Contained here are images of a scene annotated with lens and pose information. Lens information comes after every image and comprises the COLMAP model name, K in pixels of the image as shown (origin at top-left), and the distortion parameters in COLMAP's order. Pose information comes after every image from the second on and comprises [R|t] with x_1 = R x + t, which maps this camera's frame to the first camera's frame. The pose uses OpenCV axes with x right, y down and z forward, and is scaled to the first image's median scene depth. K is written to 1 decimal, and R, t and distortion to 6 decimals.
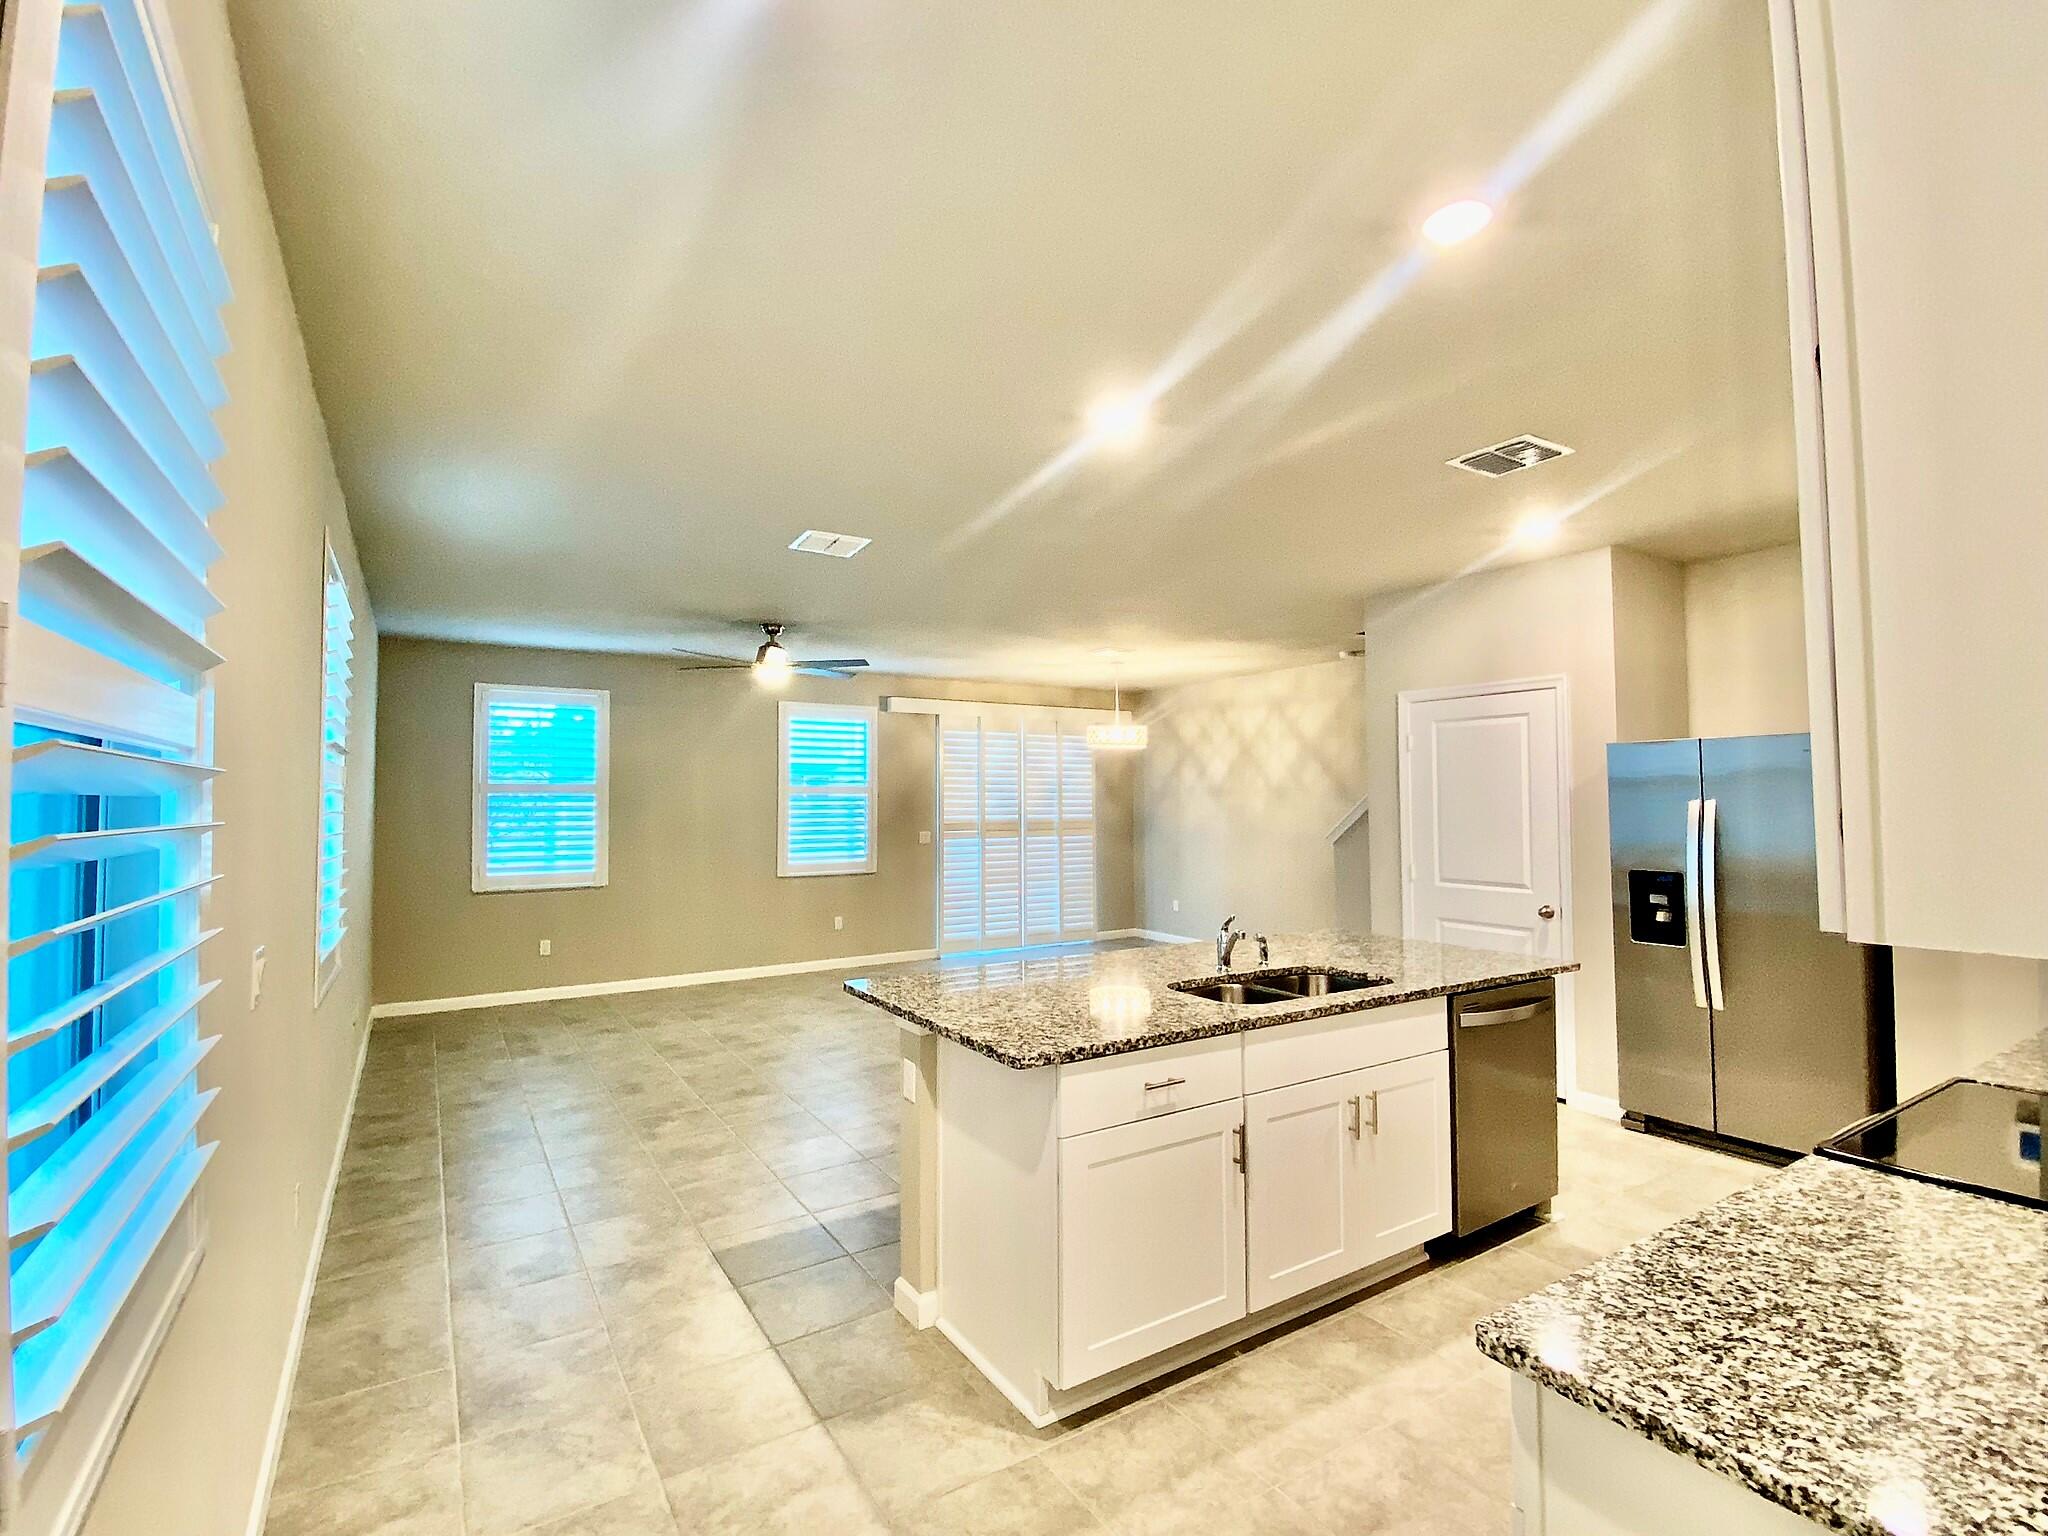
lens RADIAL K [[948.0, 0, 1027.5], [0, 948.0, 757.6], [0, 0, 1]] dist [0.020690, -0.018237]
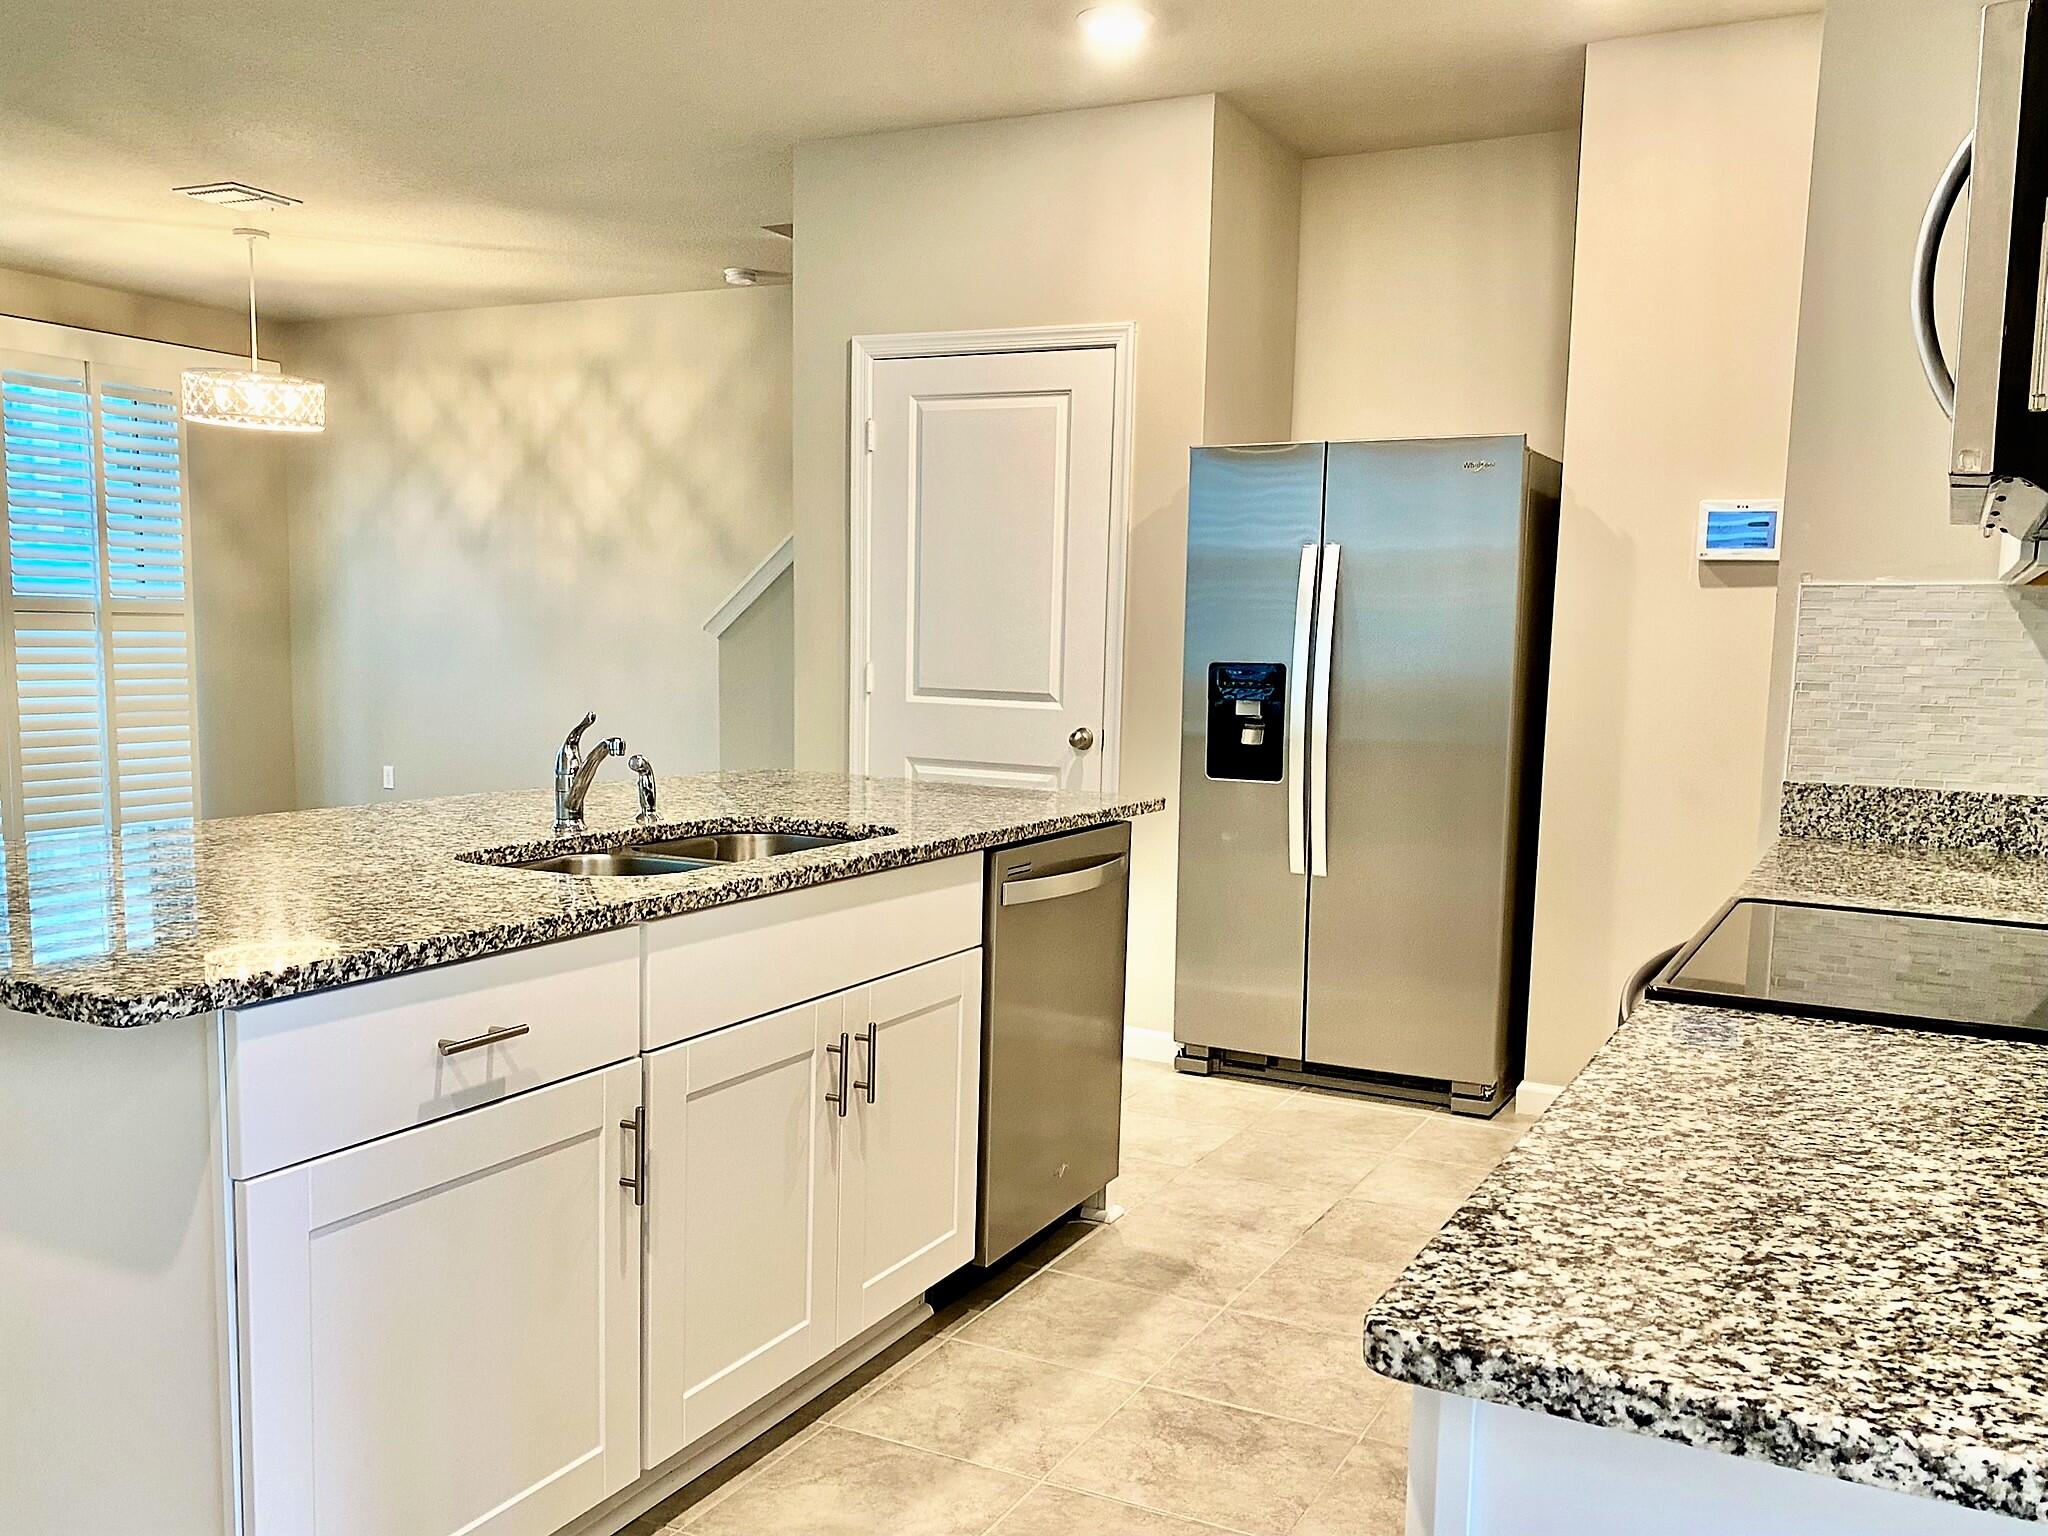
lens RADIAL K [[1735.3, 0, 1058.0], [0, 1735.3, 811.7], [0, 0, 1]] dist [0.052875, -0.047244]
pose [[0.857112, -0.029828, 0.514266, -0.039796], [-0.051897, 0.988243, 0.143813, 0.090170], [-0.512510, -0.149953, 0.845487, 0.152518]]
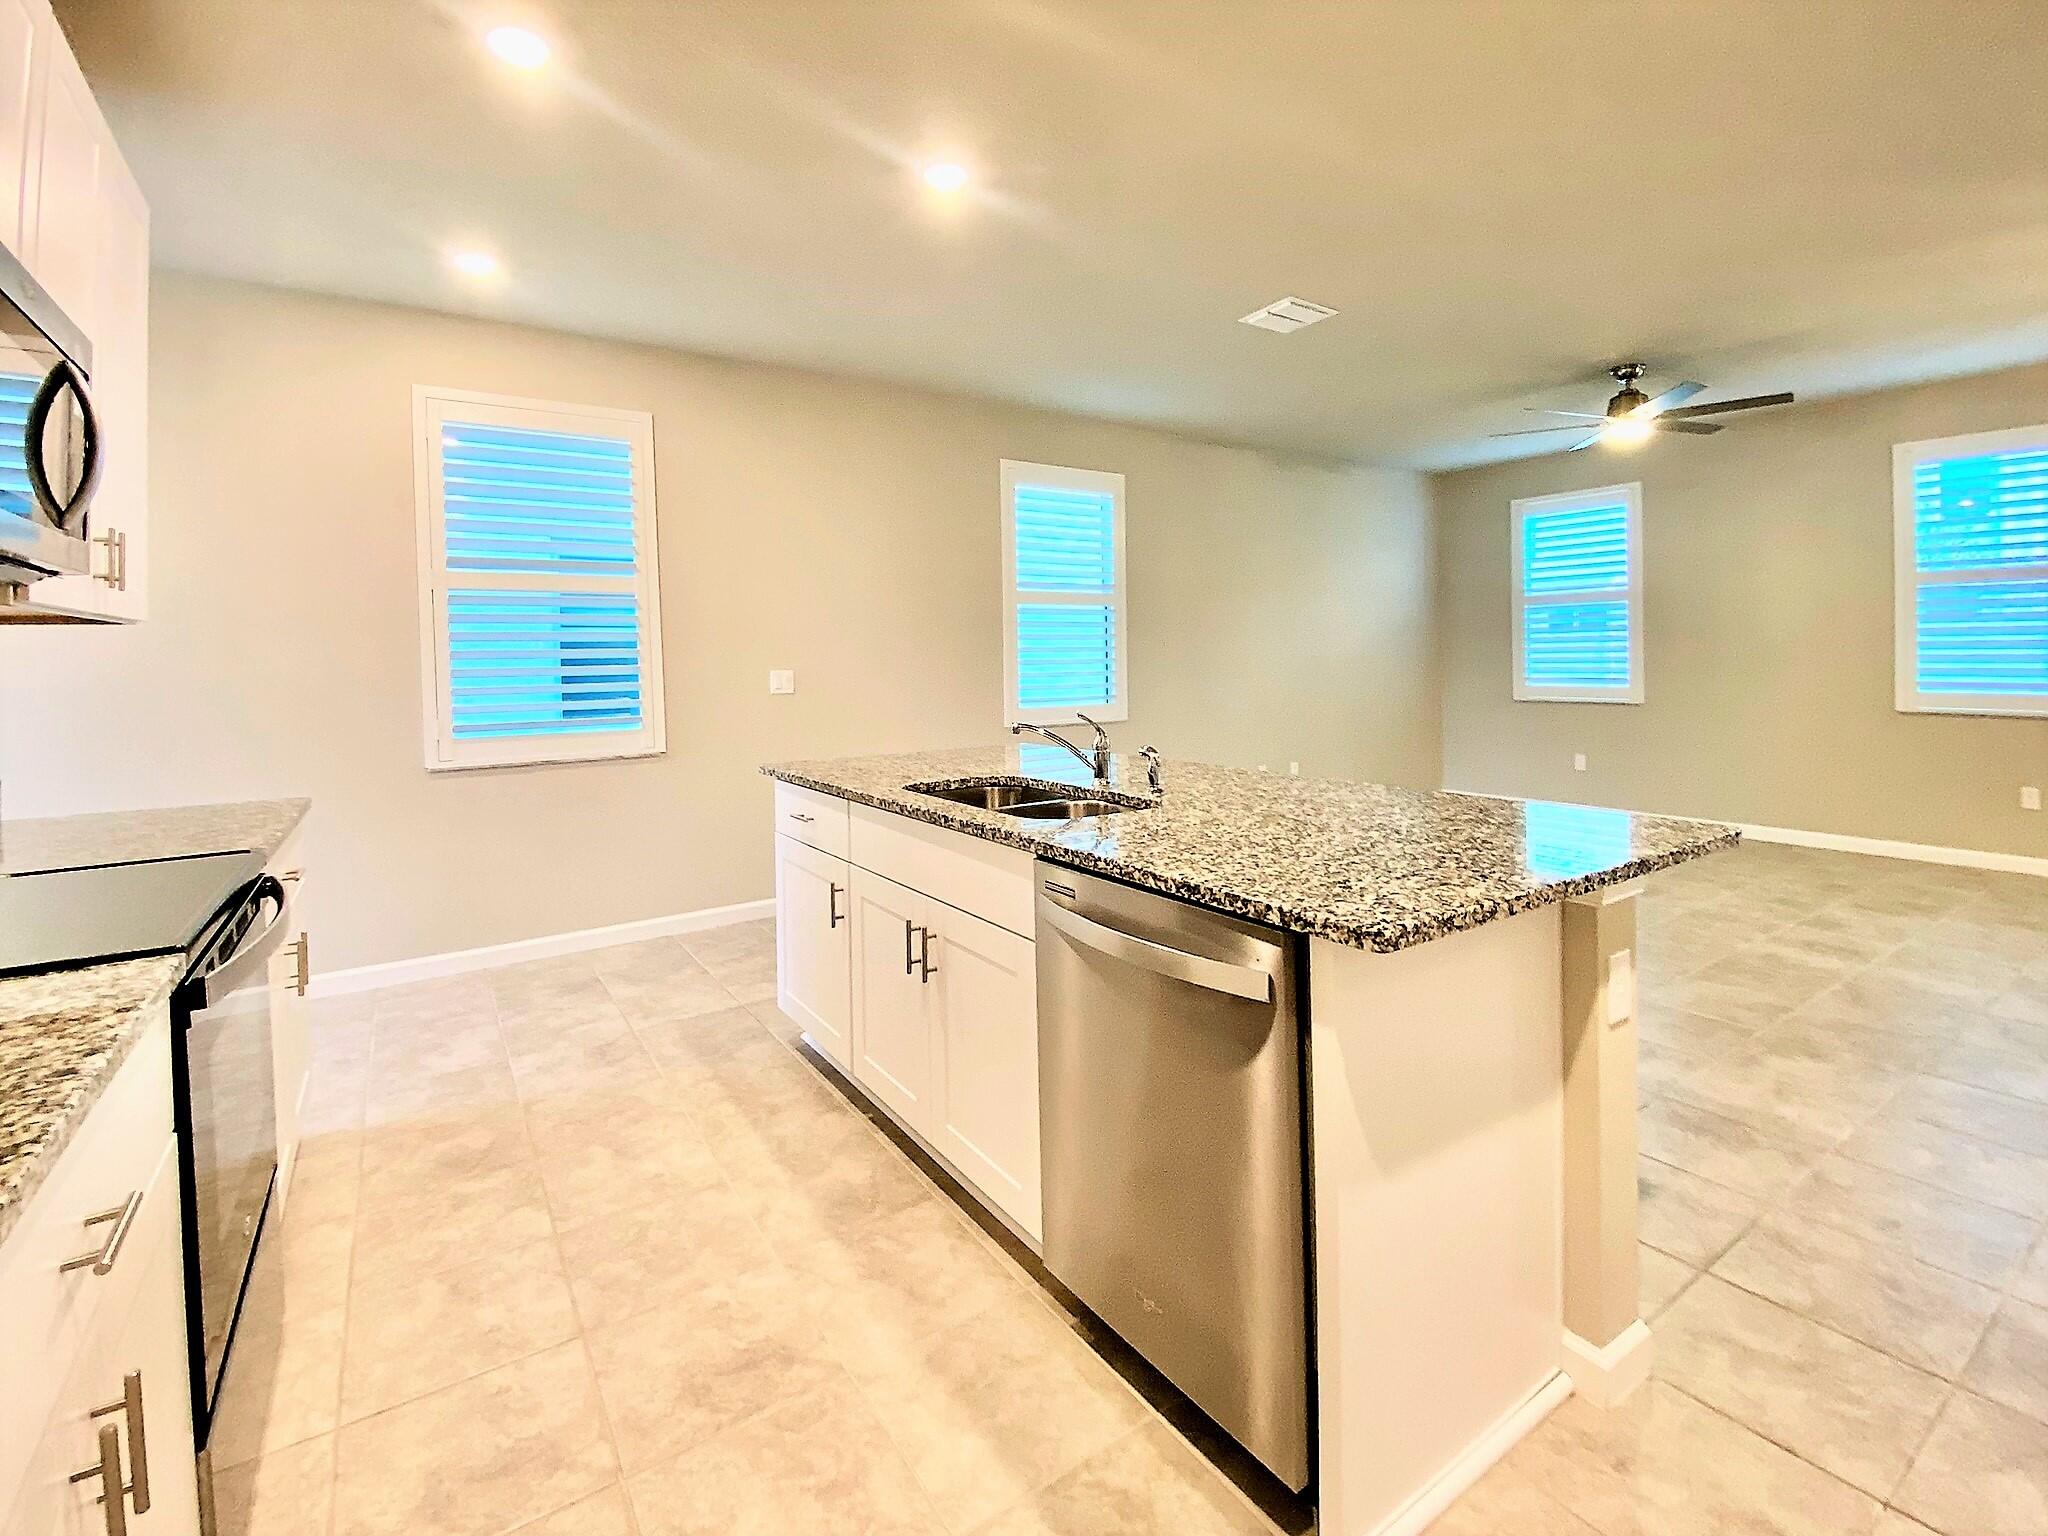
lens RADIAL K [[960.4, 0, 1030.5], [0, 960.4, 684.2], [0, 0, 1]] dist [-0.000205, -0.000167]
pose [[0.014696, 0.033327, -0.999336, 1.129153], [0.055576, 0.997872, 0.034096, 0.138259], [0.998346, -0.056040, 0.012812, 1.099480]]
